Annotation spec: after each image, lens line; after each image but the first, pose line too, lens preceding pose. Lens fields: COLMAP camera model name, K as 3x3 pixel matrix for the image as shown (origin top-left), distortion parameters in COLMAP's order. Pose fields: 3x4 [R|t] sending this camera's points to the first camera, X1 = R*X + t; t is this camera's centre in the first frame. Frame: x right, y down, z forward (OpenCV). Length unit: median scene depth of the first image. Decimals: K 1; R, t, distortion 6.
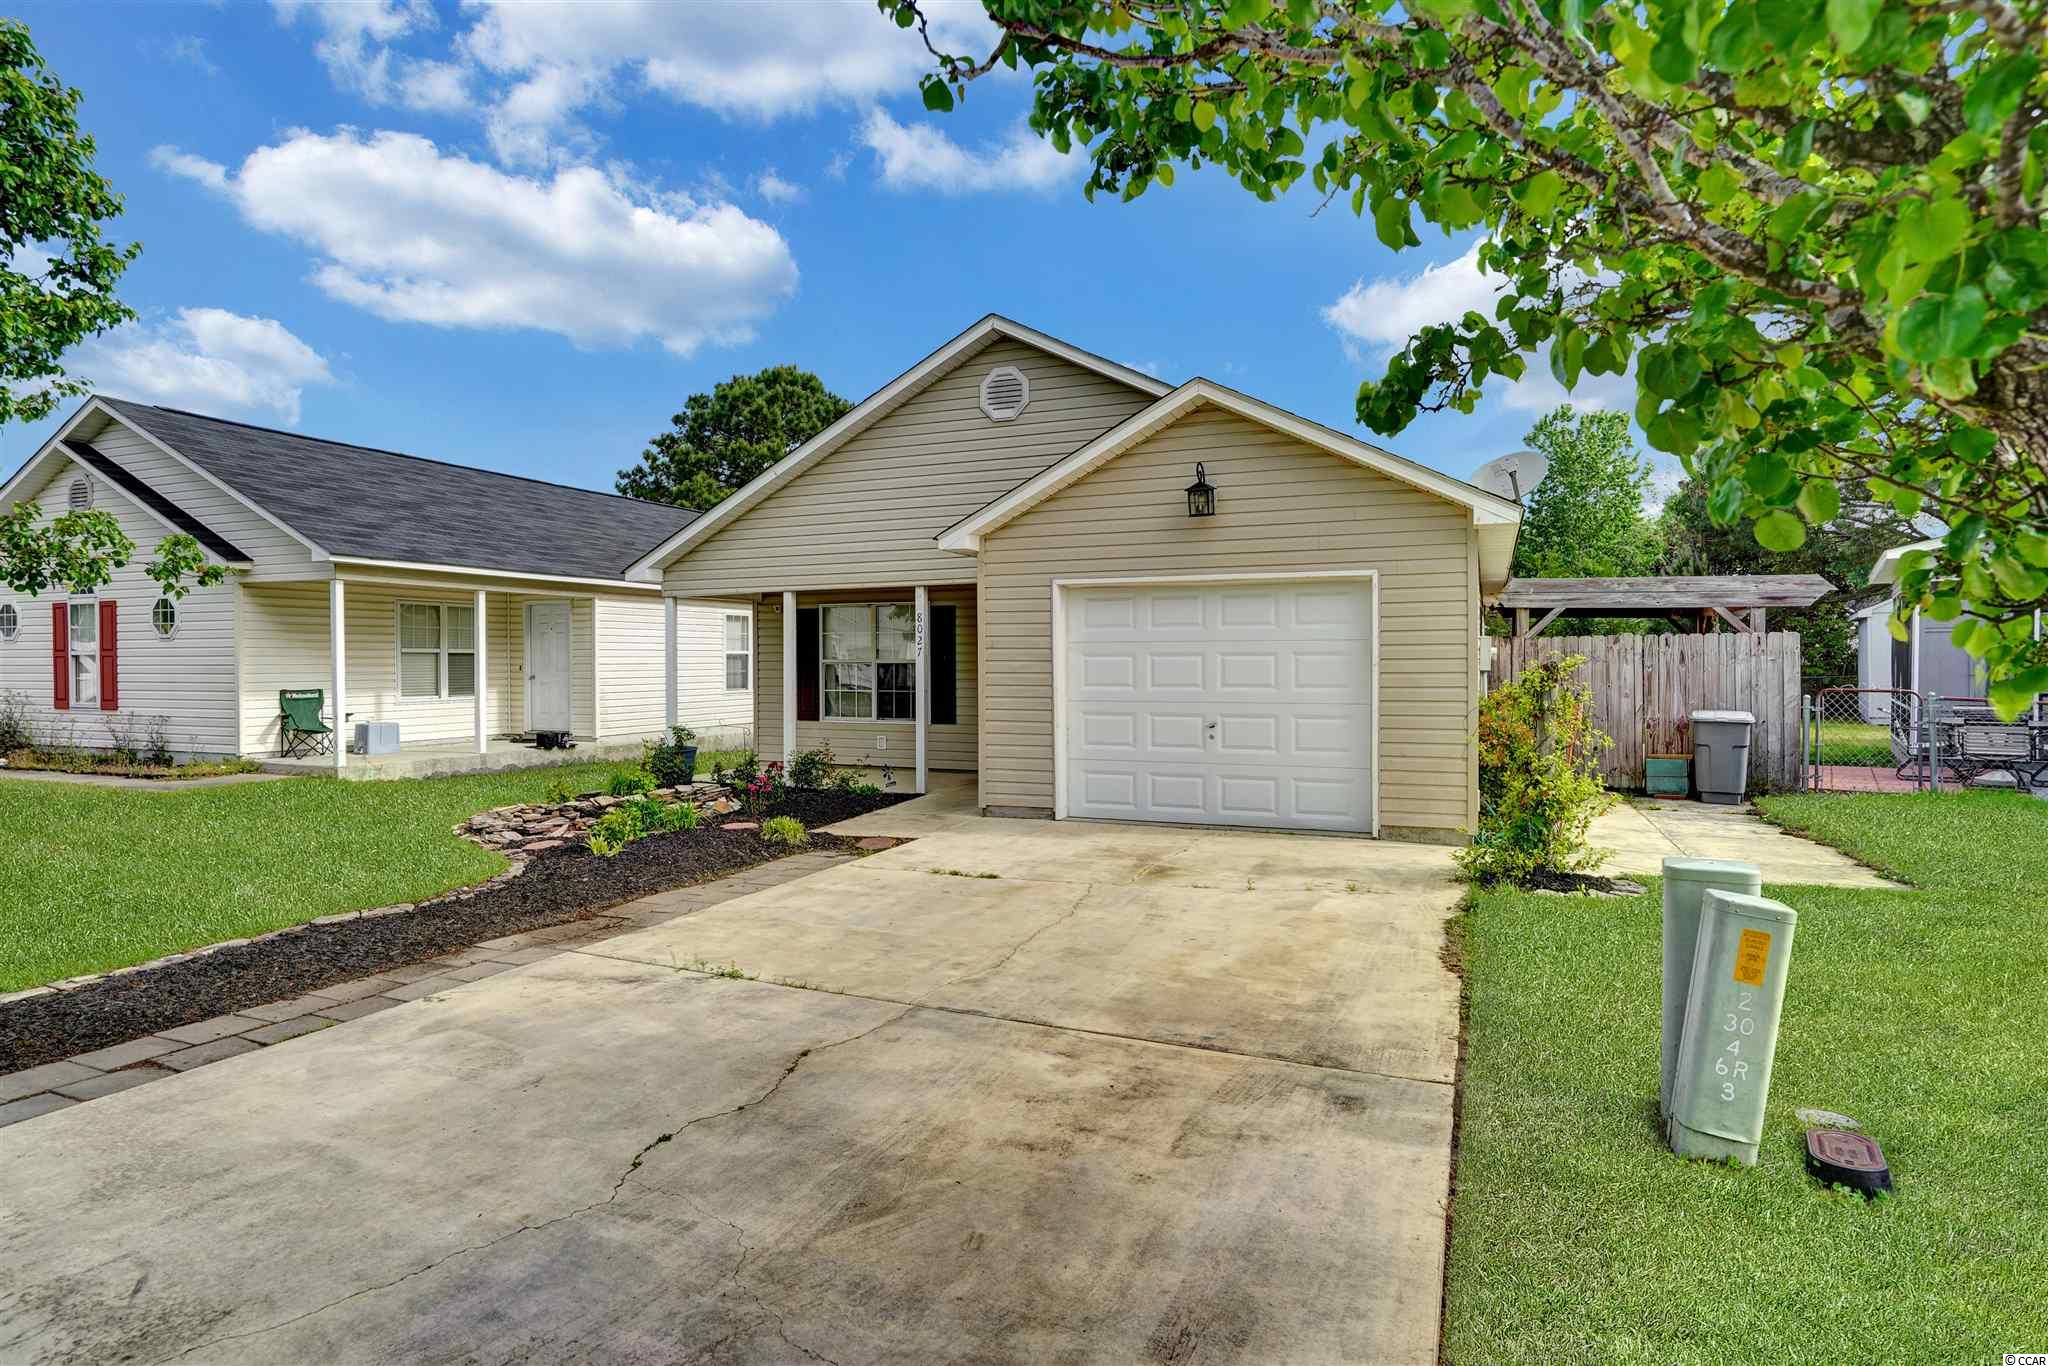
lens RADIAL K [[1084.5, 0, 1024.0], [0, 1084.5, 683.0], [0, 0, 1]] dist [-0.049122, 0.030962]
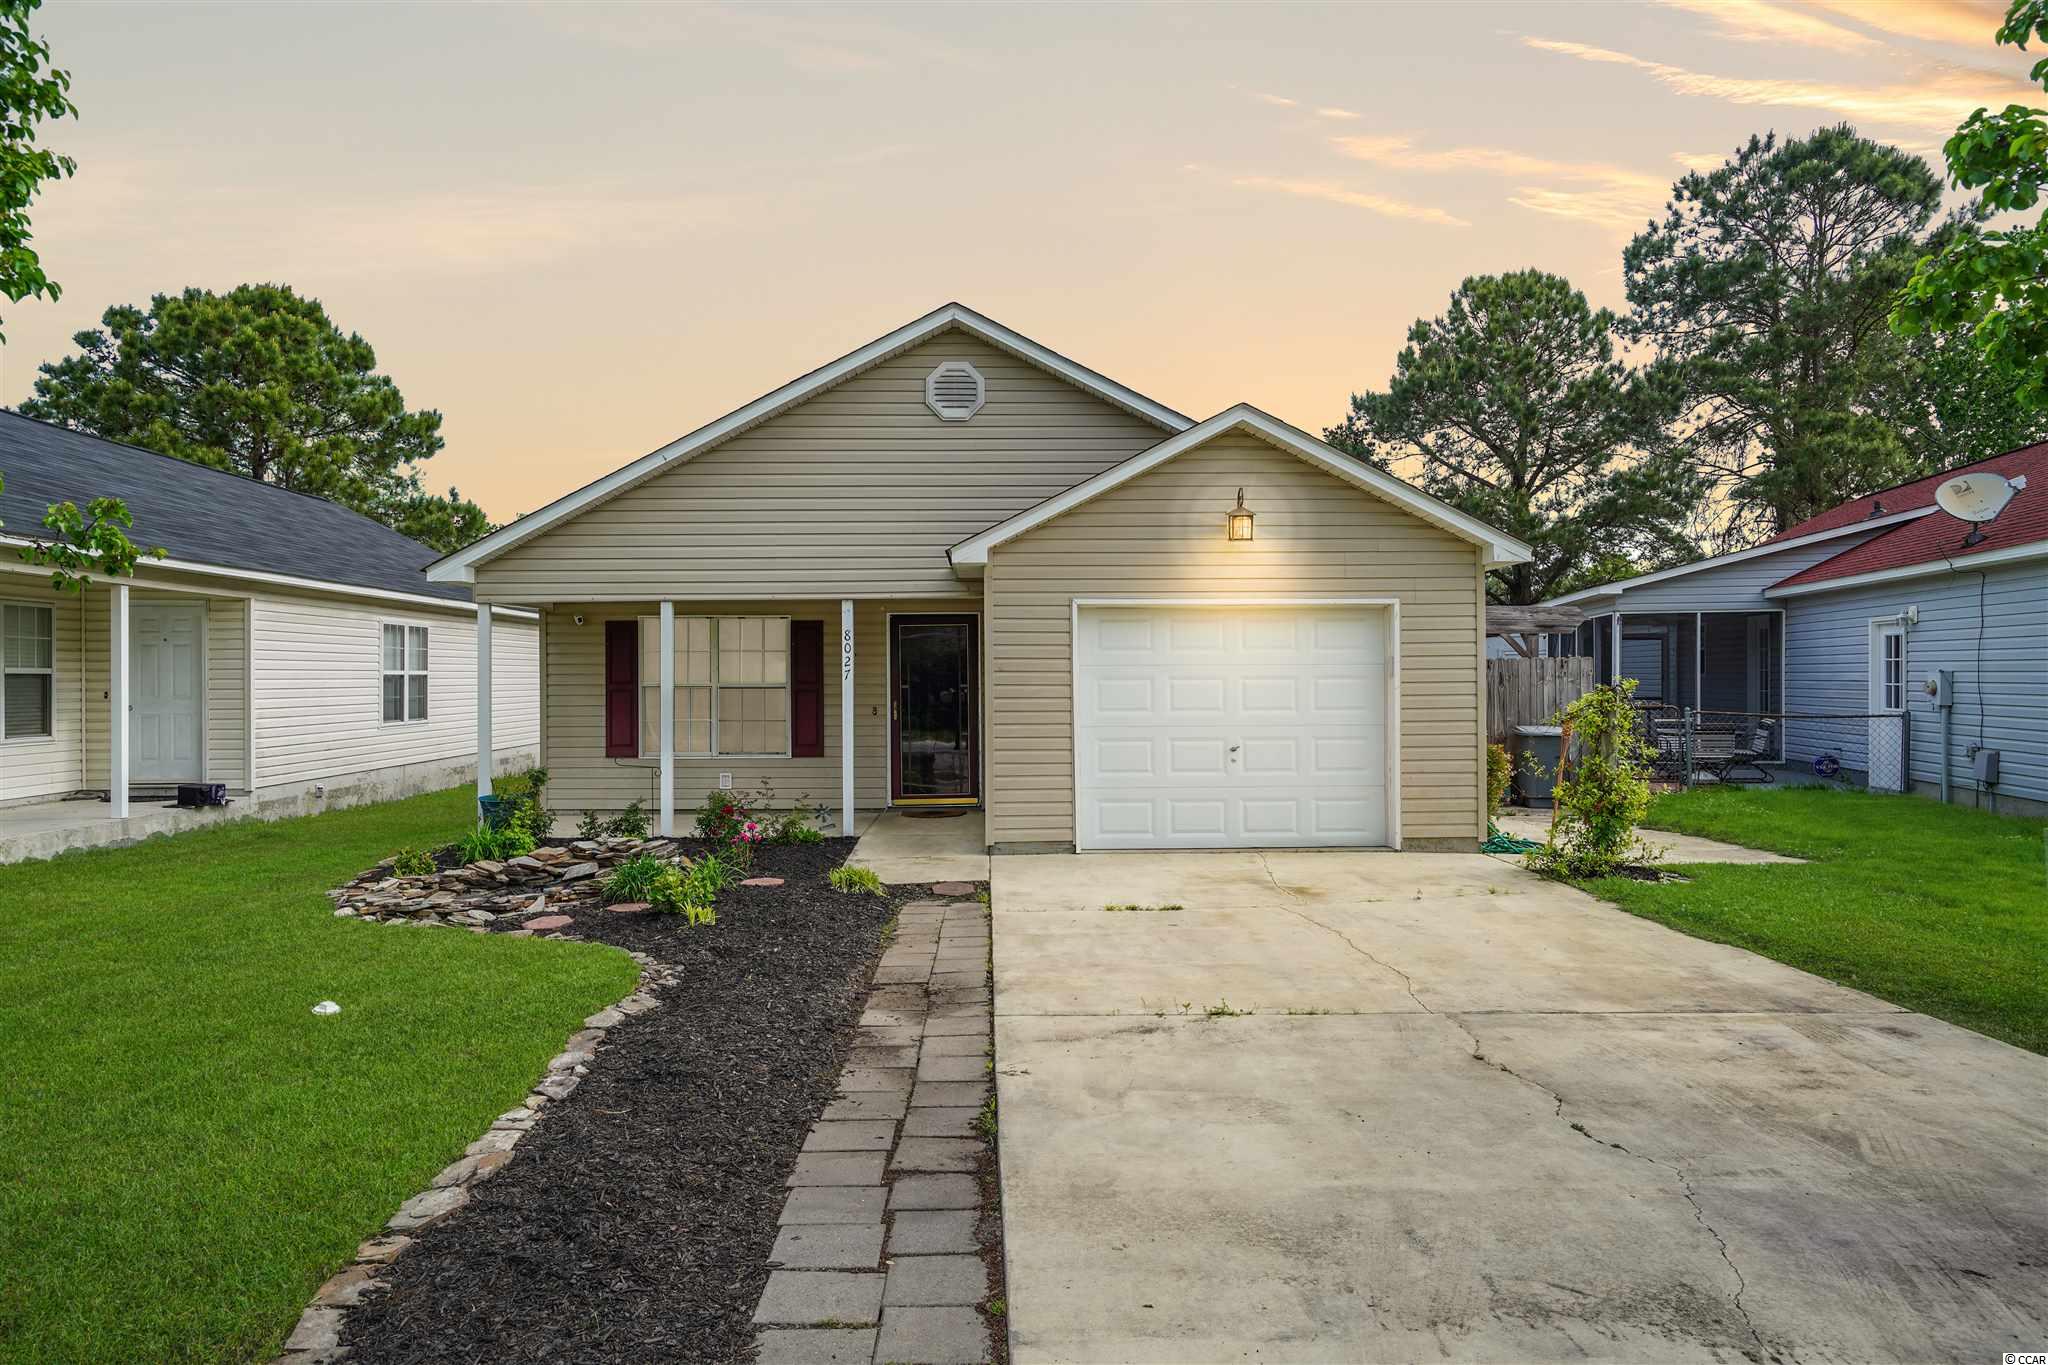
lens RADIAL K [[1258.4, 0, 1011.9], [0, 1258.4, 693.2], [0, 0, 1]] dist [-0.023993, 0.036270]
pose [[0.910785, -0.006282, 0.412834, -0.471772], [0.010372, 0.999917, -0.007666, -0.005282], [-0.412752, 0.011264, 0.910774, 0.022602]]
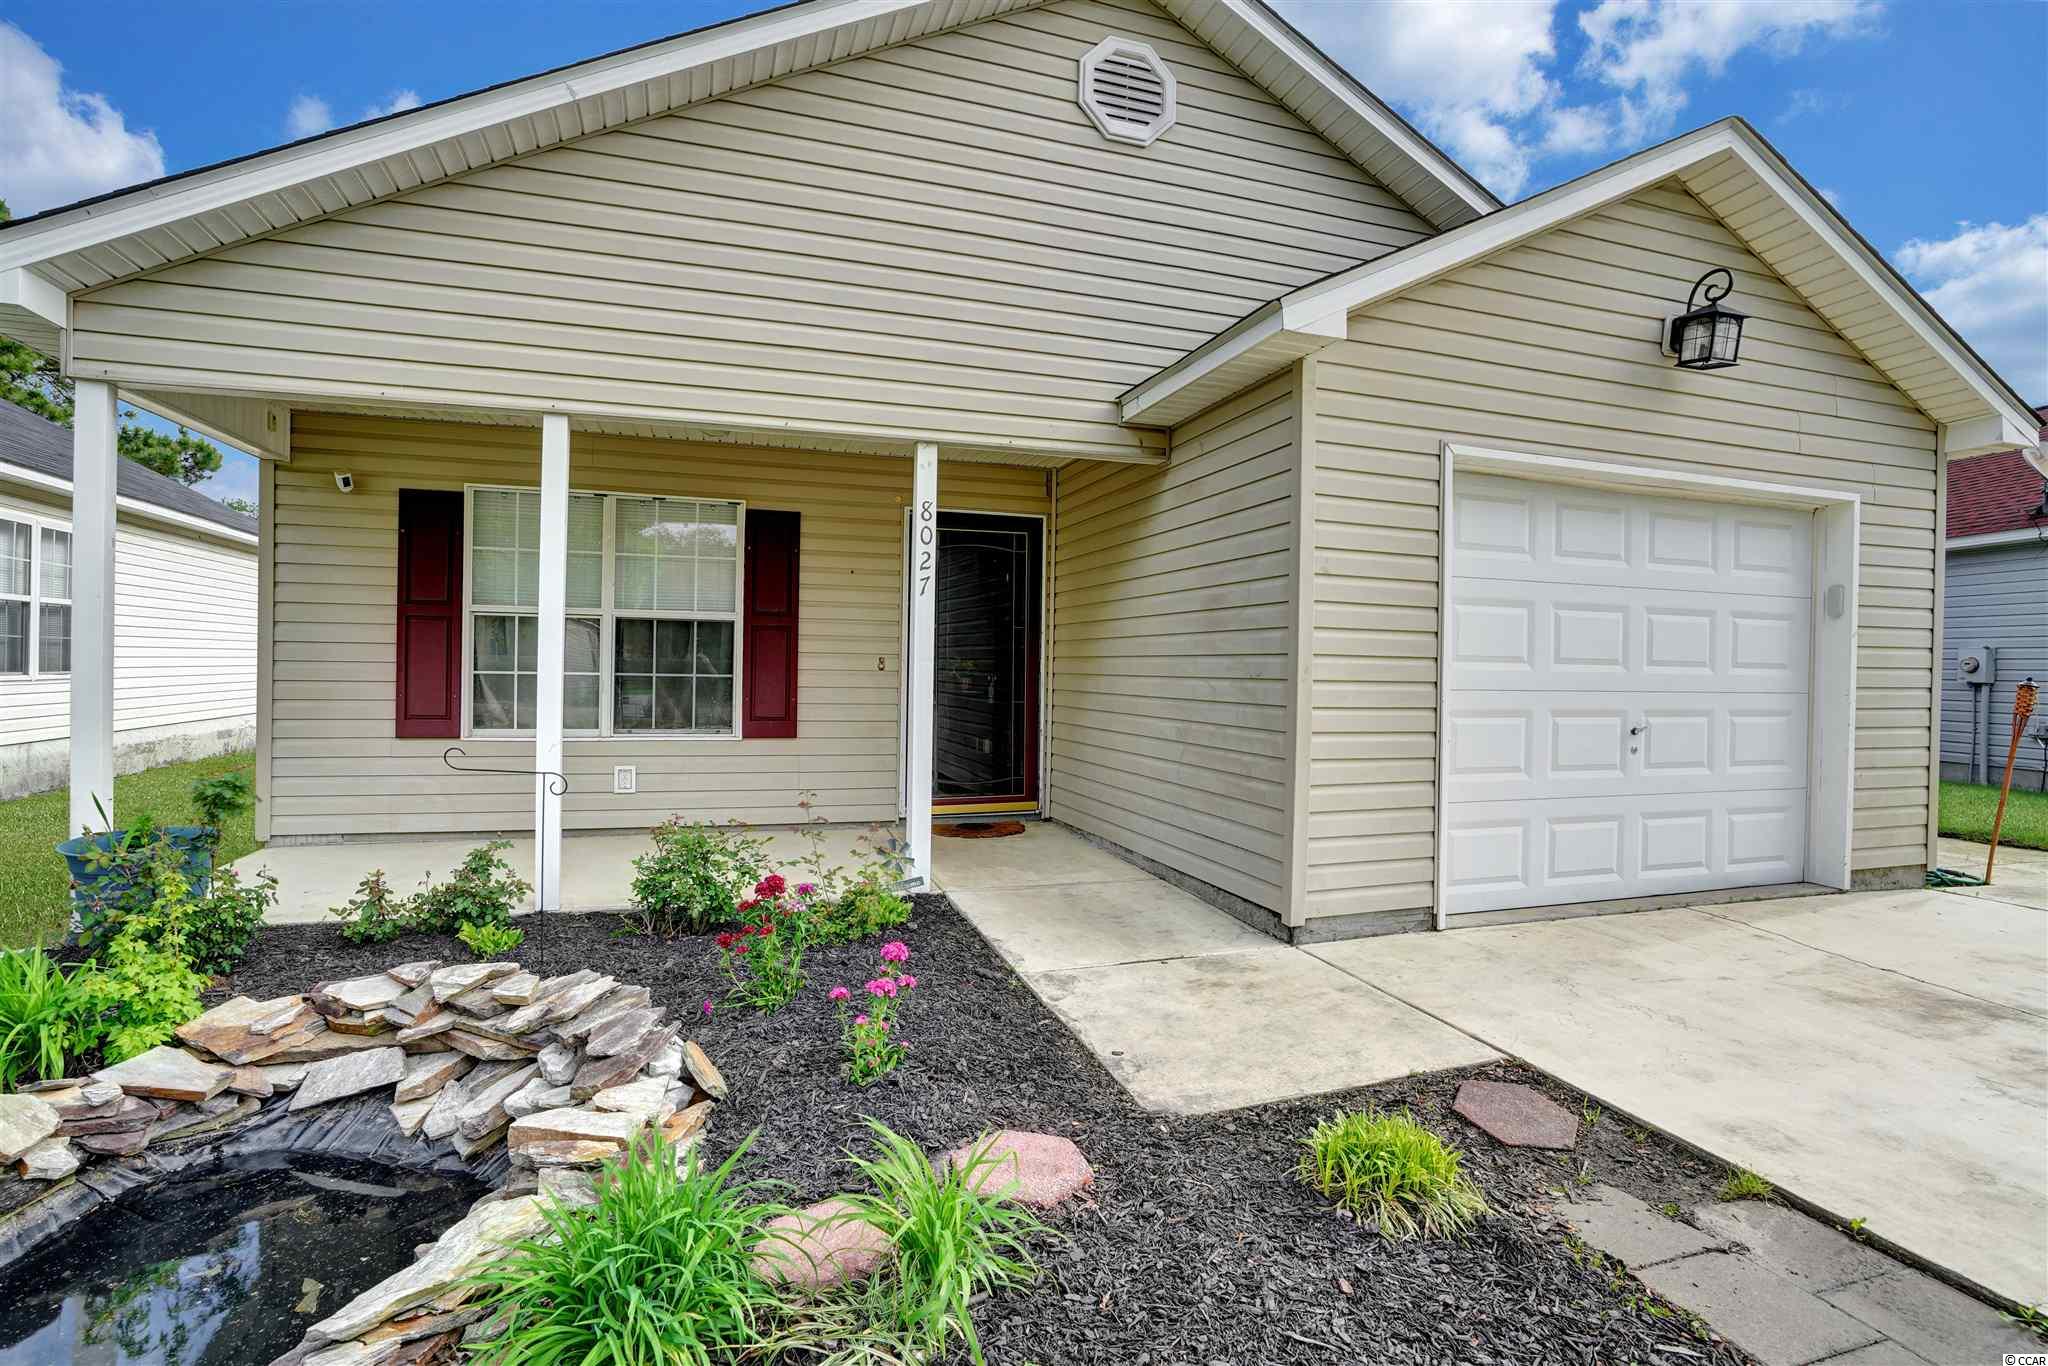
lens RADIAL K [[971.4, 0, 1012.3], [0, 971.4, 676.1], [0, 0, 1]] dist [-0.048495, 0.017394]
pose [[0.755705, 0.009696, 0.654841, -0.404013], [-0.006408, 0.999952, -0.007411, 0.014866], [-0.654881, 0.001404, 0.755731, 0.791758]]
